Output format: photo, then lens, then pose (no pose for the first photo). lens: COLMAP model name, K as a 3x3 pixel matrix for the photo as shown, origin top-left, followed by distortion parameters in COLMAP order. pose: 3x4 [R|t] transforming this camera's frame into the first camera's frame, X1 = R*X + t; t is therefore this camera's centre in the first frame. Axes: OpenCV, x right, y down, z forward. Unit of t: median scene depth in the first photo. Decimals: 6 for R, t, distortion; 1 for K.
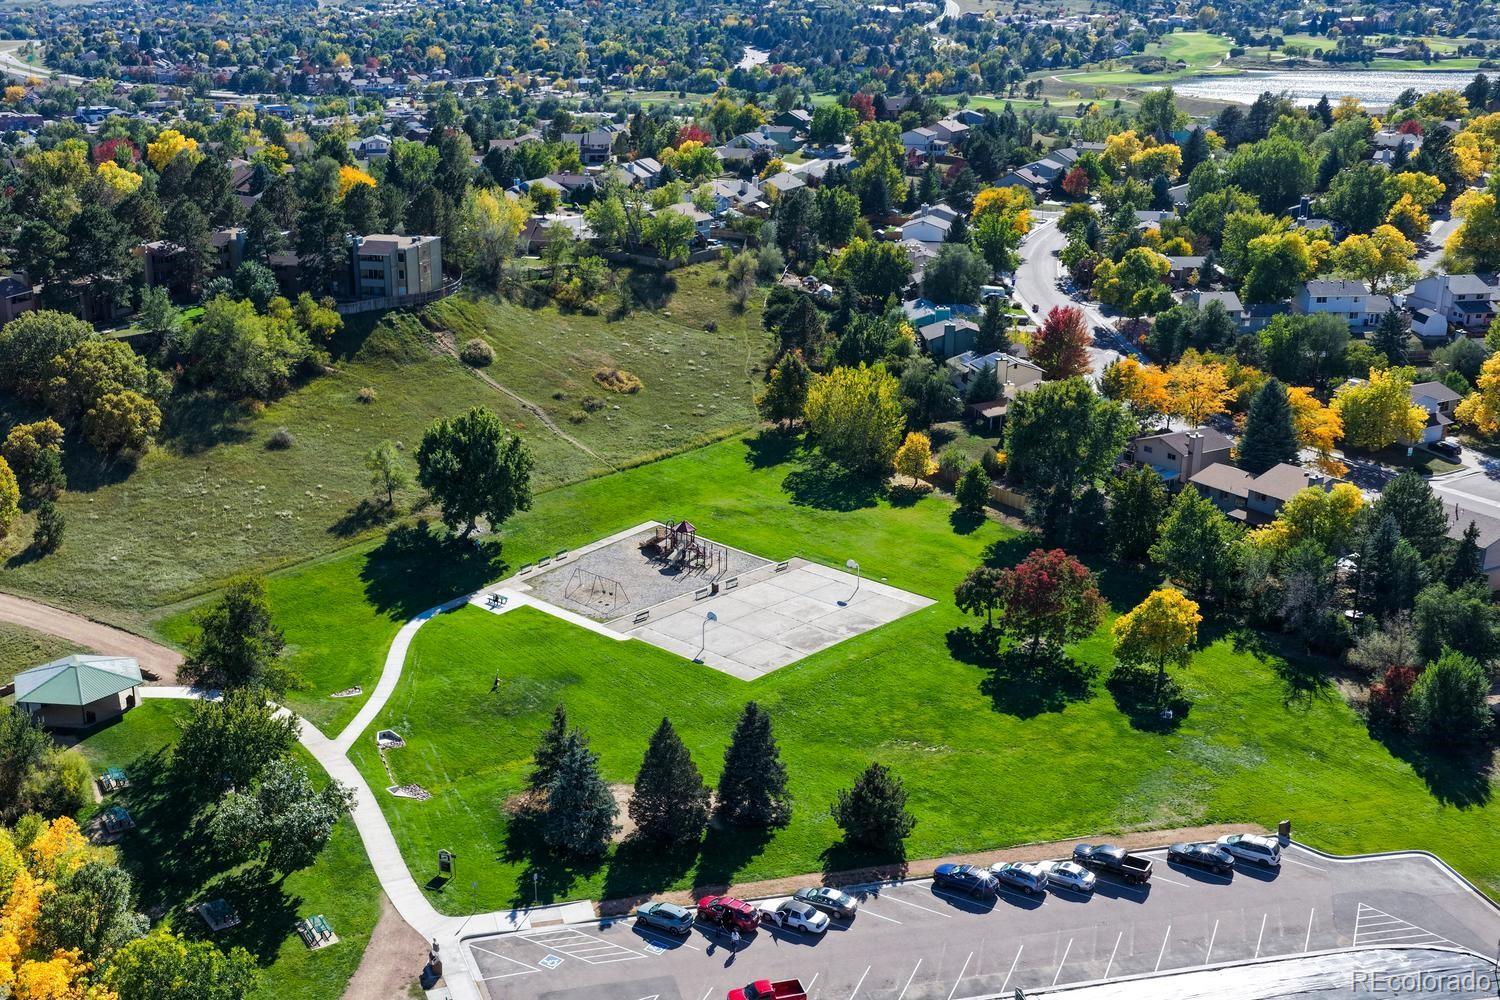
lens RADIAL K [[1495.2, 0, 628.8], [0, 1495.2, 500.4], [0, 0, 1]] dist [0.044519, -0.033480]
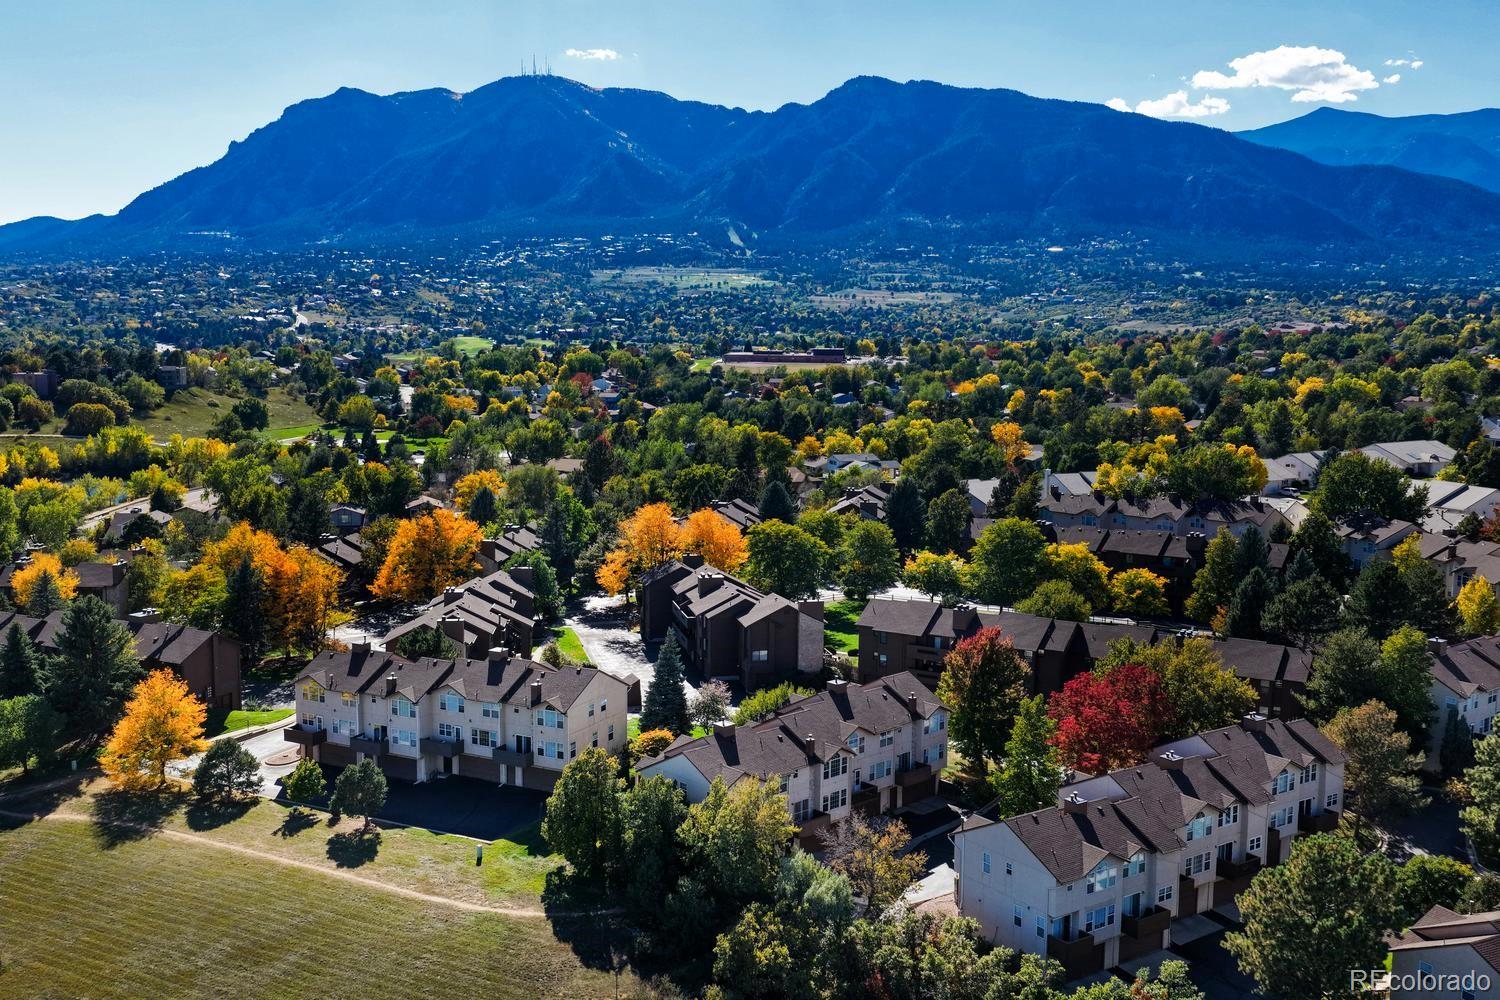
lens RADIAL K [[1484.9, 0, 759.7], [0, 1484.9, 444.7], [0, 0, 1]] dist [0.042129, -0.064645]
pose [[0.864143, -0.026291, 0.502559, -0.142087], [0.147844, 0.967830, -0.203584, 0.158296], [-0.481039, 0.250226, 0.840231, -0.409170]]
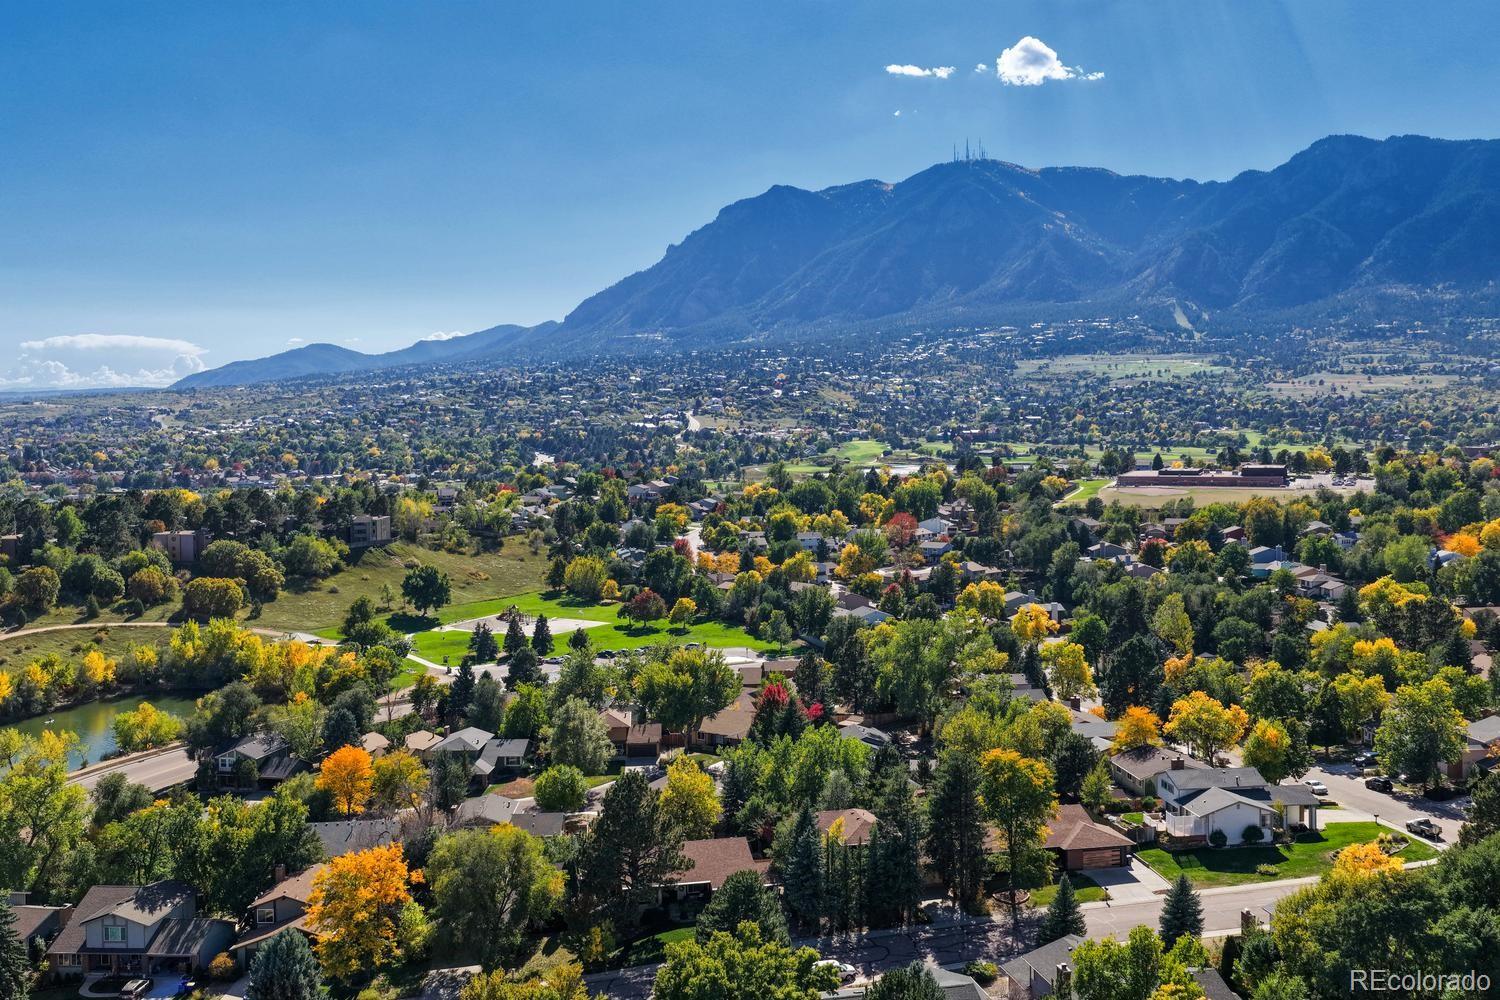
lens RADIAL K [[1484.9, 0, 759.7], [0, 1484.9, 444.7], [0, 0, 1]] dist [0.042129, -0.064645]
pose [[0.975253, -0.008173, 0.220942, -0.020141], [0.074527, 0.952984, -0.293712, 0.094661], [-0.208154, 0.302909, 0.930010, -0.269034]]
